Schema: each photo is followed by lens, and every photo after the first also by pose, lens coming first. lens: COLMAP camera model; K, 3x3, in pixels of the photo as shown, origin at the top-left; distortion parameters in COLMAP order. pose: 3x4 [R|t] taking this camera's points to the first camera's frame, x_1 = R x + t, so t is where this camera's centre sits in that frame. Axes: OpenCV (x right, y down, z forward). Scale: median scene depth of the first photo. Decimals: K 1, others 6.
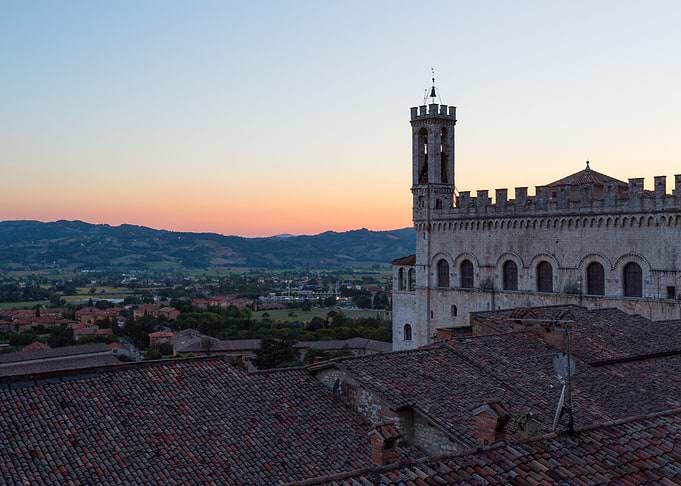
lens RADIAL K [[806.2, 0, 340.1], [0, 806.2, 239.3], [0, 0, 1]] dist [0.008764, 0.000000]
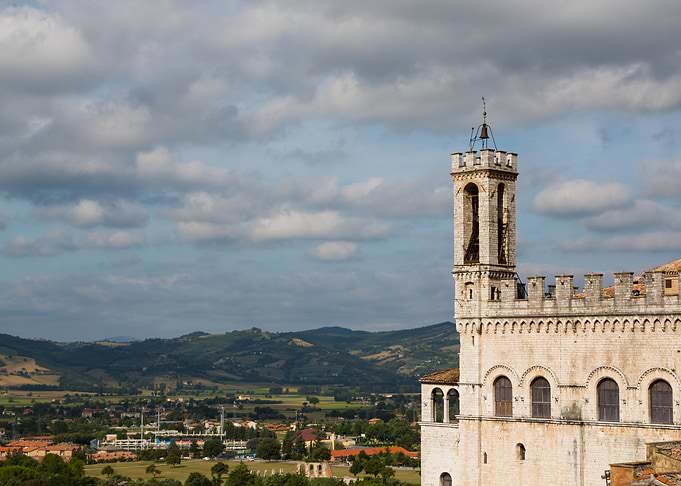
lens RADIAL K [[1314.8, 0, 341.3], [0, 1314.8, 242.5], [0, 0, 1]] dist [0.050794, 0.000000]
pose [[0.995562, 0.014952, 0.092915, -0.115369], [-0.007605, 0.996852, -0.078924, 0.001467], [-0.093803, 0.077867, 0.992541, -0.102482]]
